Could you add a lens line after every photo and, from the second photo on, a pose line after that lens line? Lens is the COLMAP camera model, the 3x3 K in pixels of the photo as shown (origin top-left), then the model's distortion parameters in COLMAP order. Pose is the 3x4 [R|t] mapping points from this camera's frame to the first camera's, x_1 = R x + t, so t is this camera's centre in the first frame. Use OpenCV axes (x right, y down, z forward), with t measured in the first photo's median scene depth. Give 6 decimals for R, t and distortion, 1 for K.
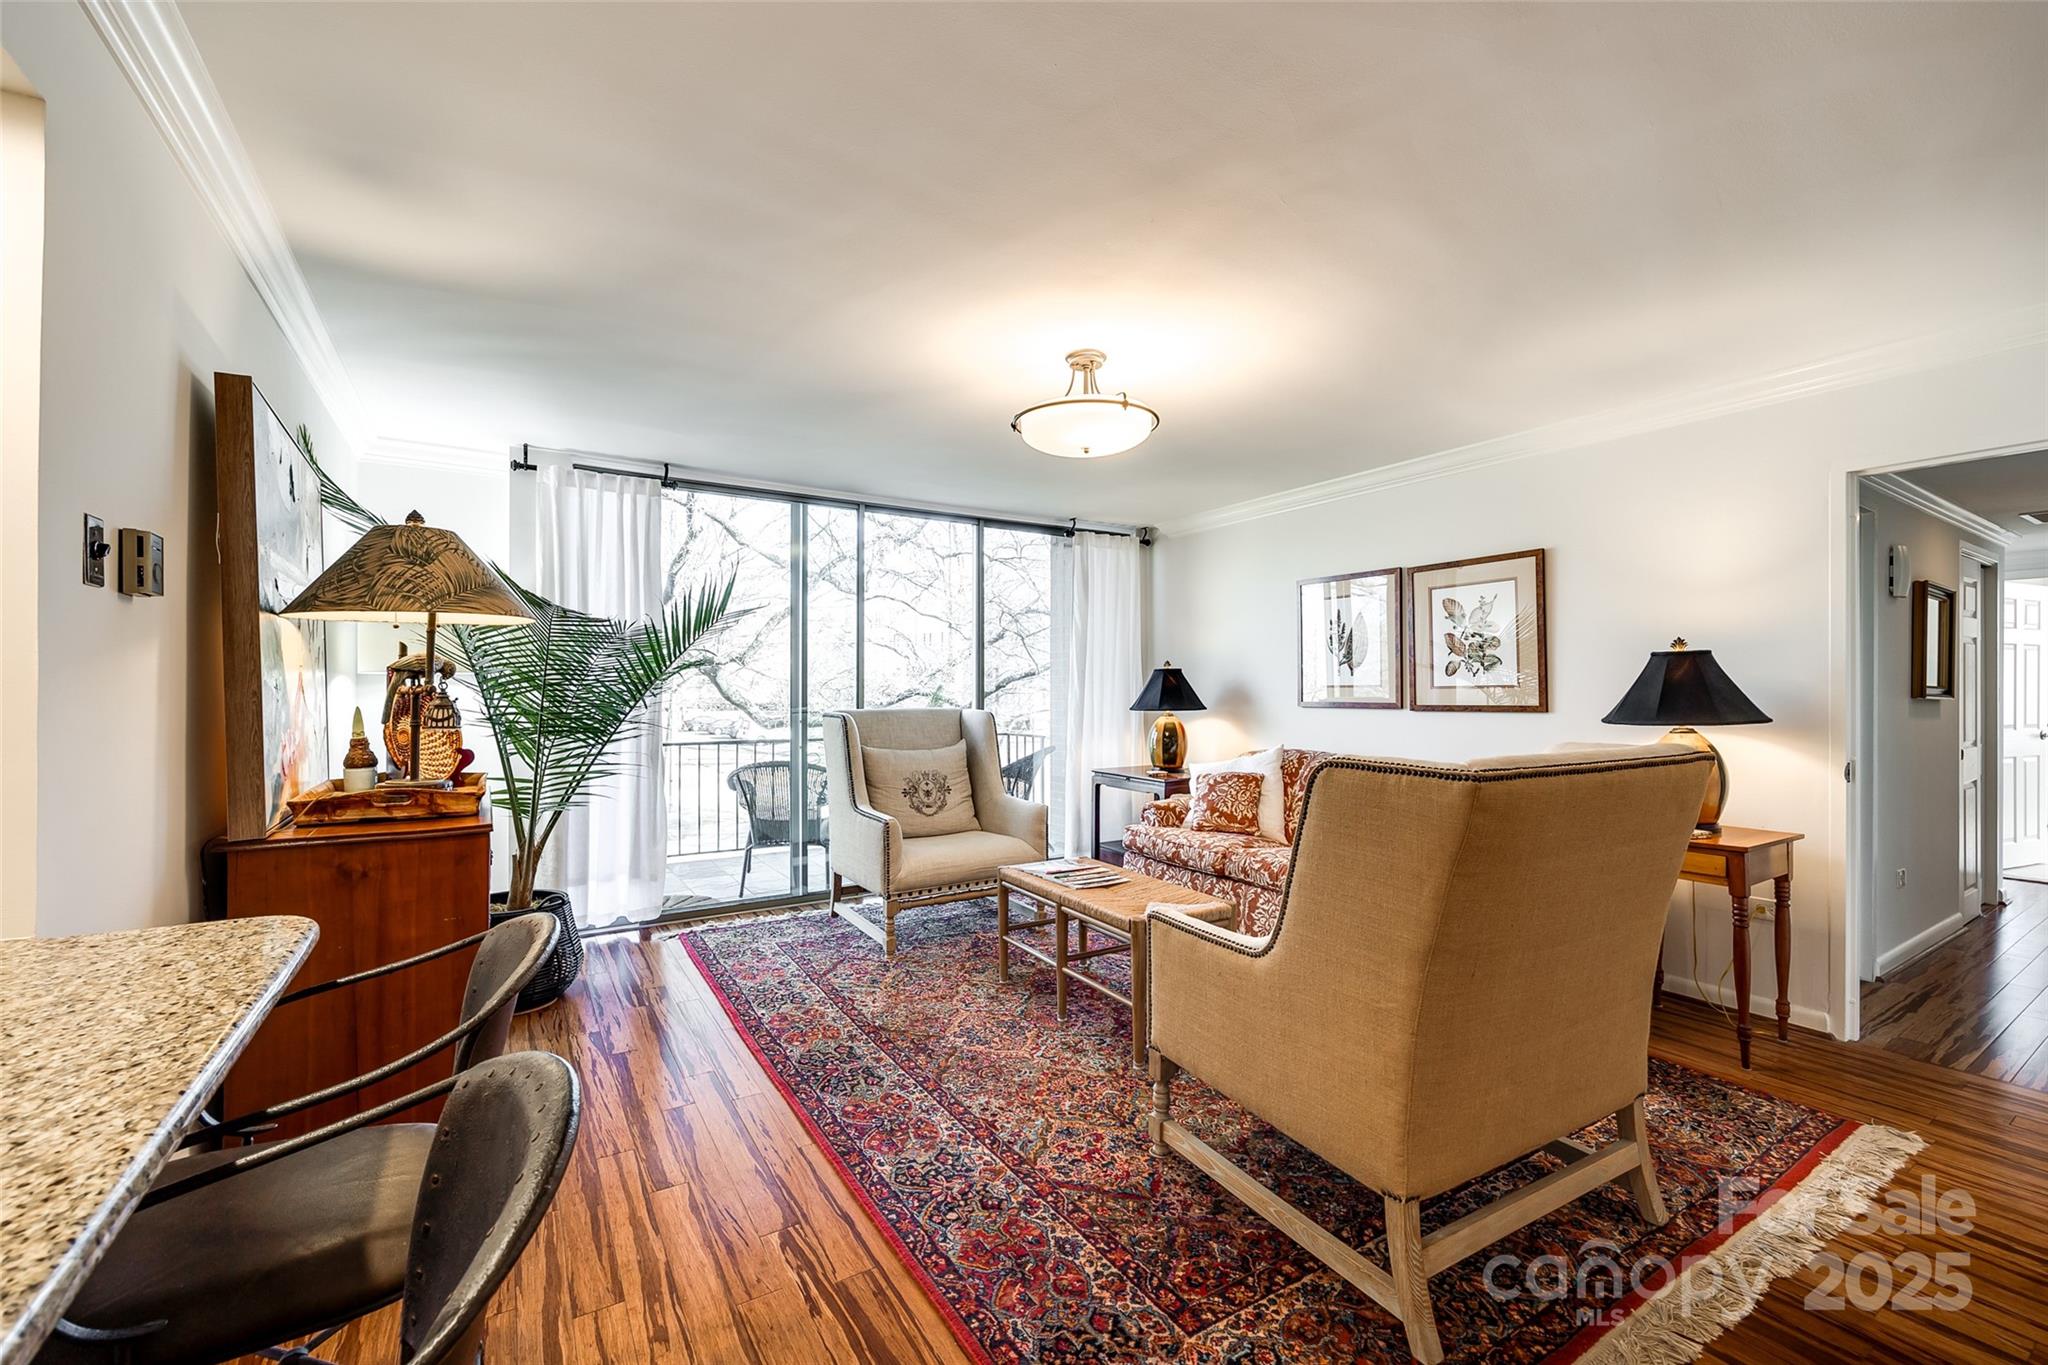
lens RADIAL K [[834.3, 0, 1011.5], [0, 834.3, 687.2], [0, 0, 1]] dist [-0.000348, 0.000037]
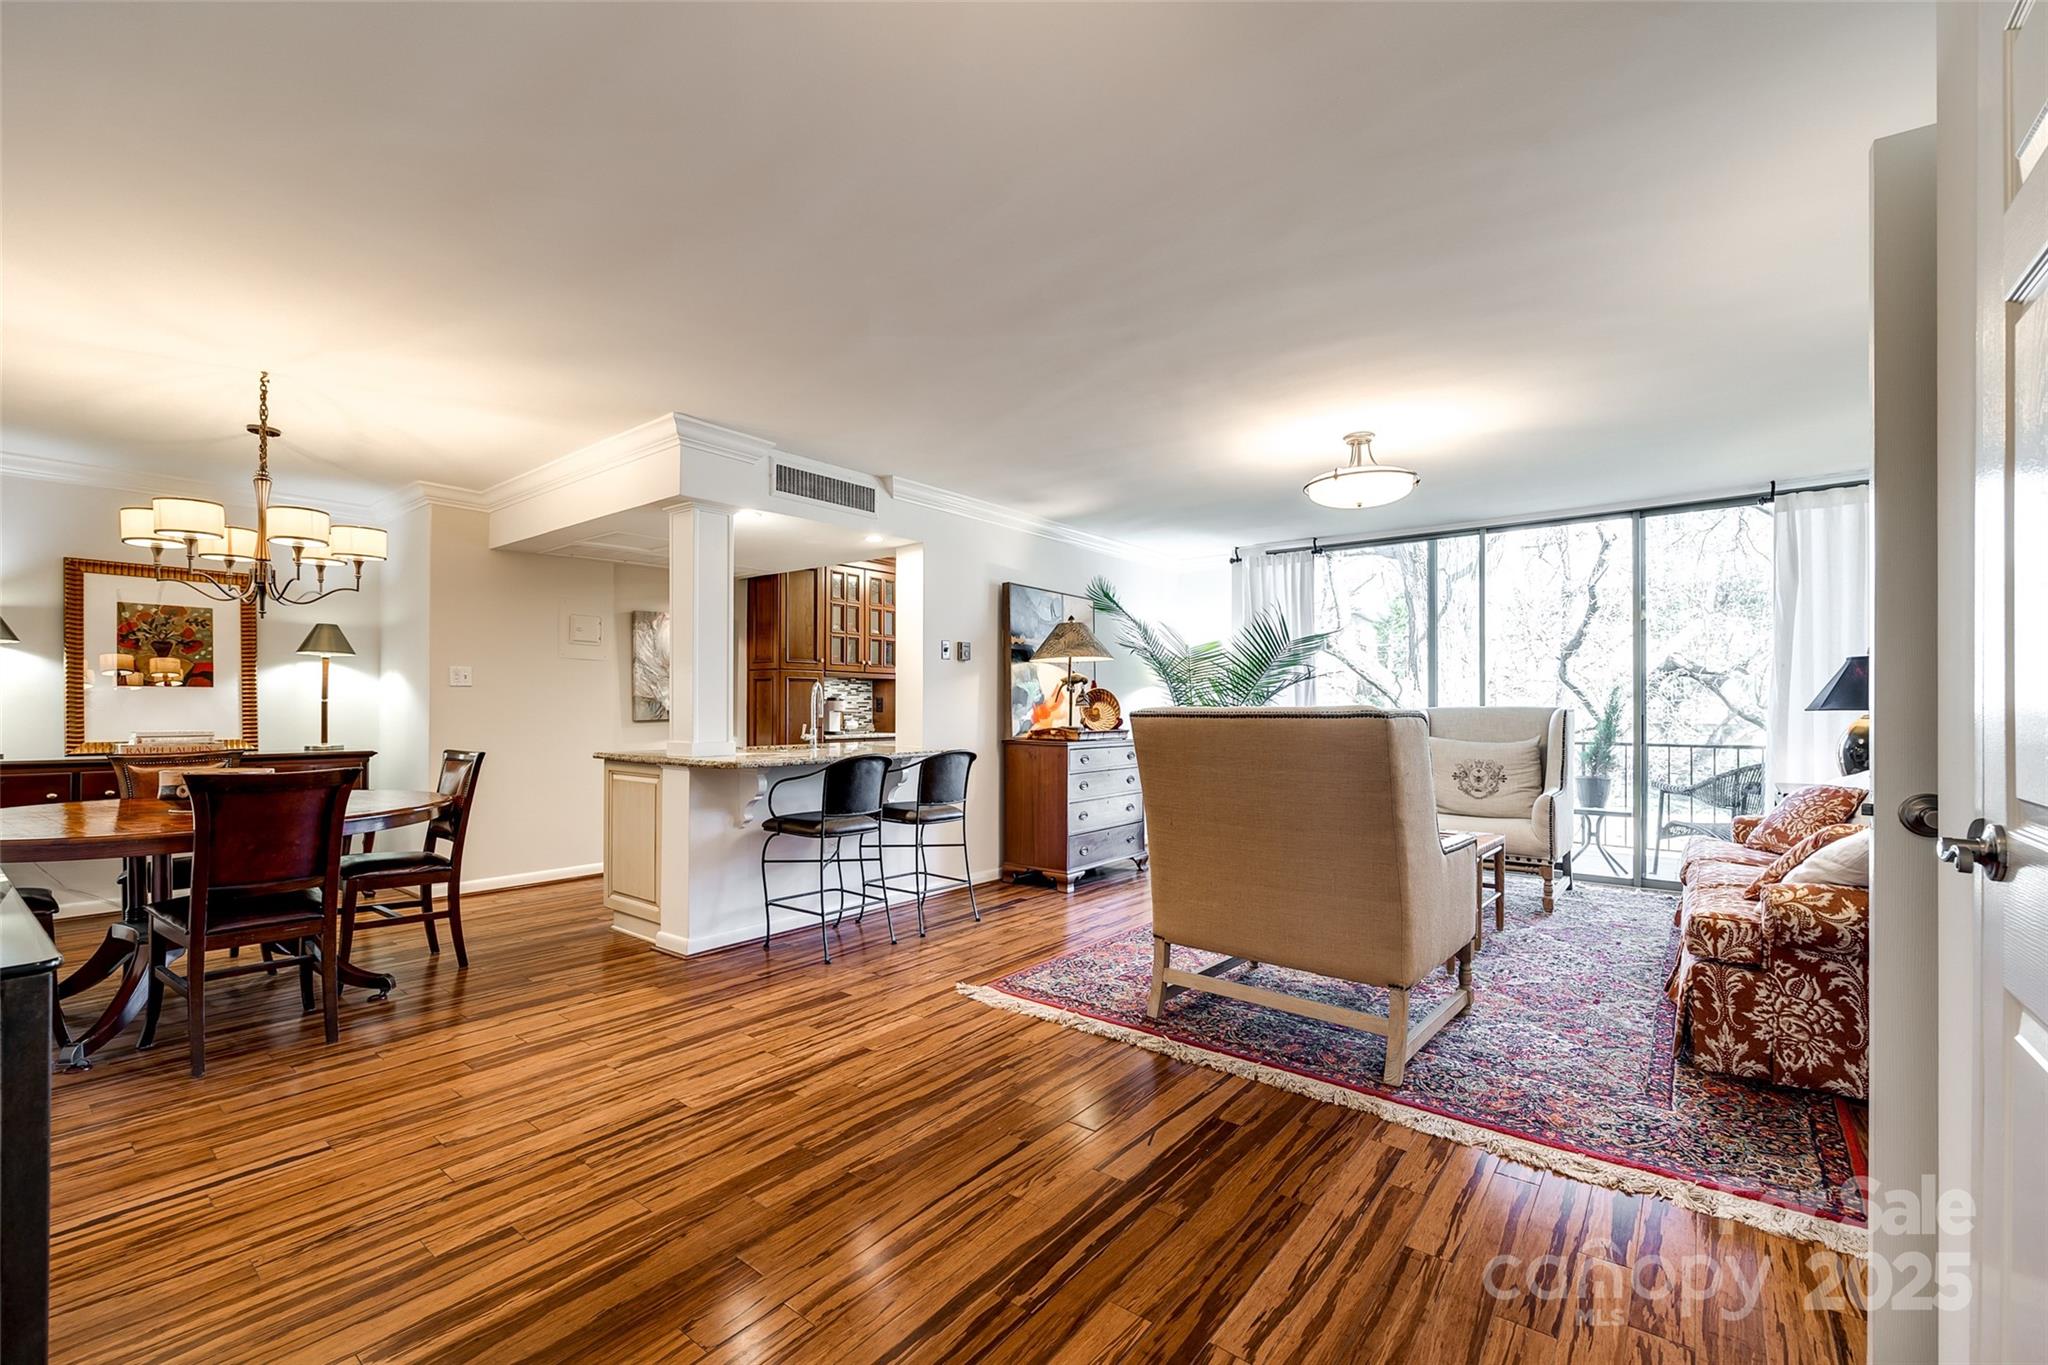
lens RADIAL K [[855.2, 0, 1021.9], [0, 855.2, 706.0], [0, 0, 1]] dist [0.002111, 0.000294]
pose [[0.339092, -0.004410, -0.940743, 0.785073], [-0.000242, 0.999989, -0.004775, 0.032233], [0.940753, 0.001847, 0.339087, 0.010990]]
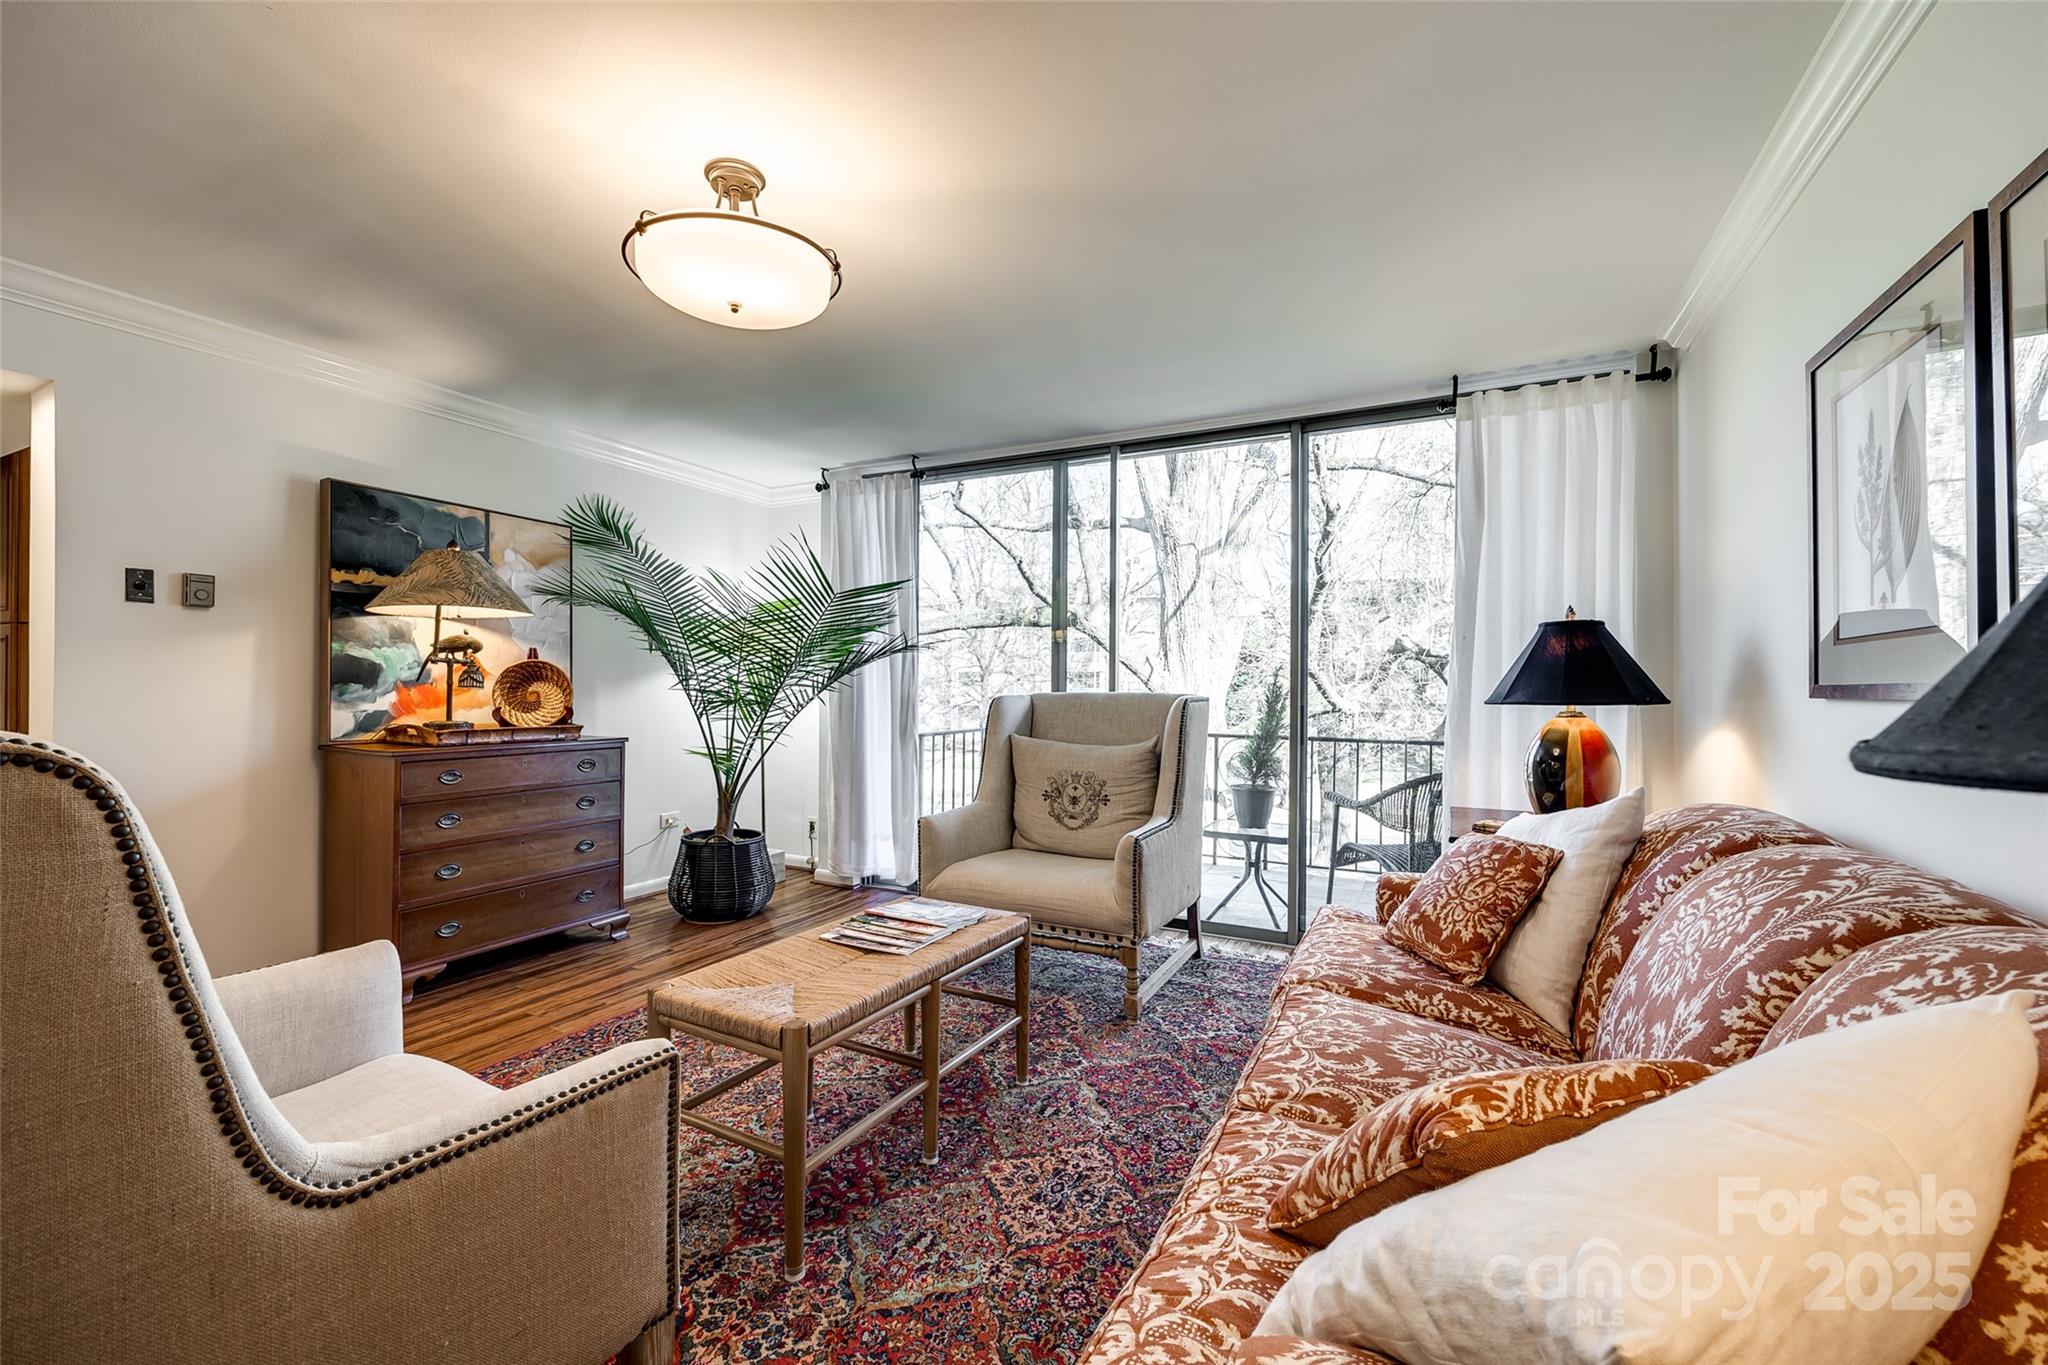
lens RADIAL K [[834.3, 0, 1011.5], [0, 834.3, 687.2], [0, 0, 1]] dist [-0.000348, 0.000037]
pose [[0.508189, 0.001840, -0.861244, 0.531526], [-0.006219, 0.999979, -0.001534, 0.023534], [0.861223, 0.006136, 0.508190, 0.549925]]
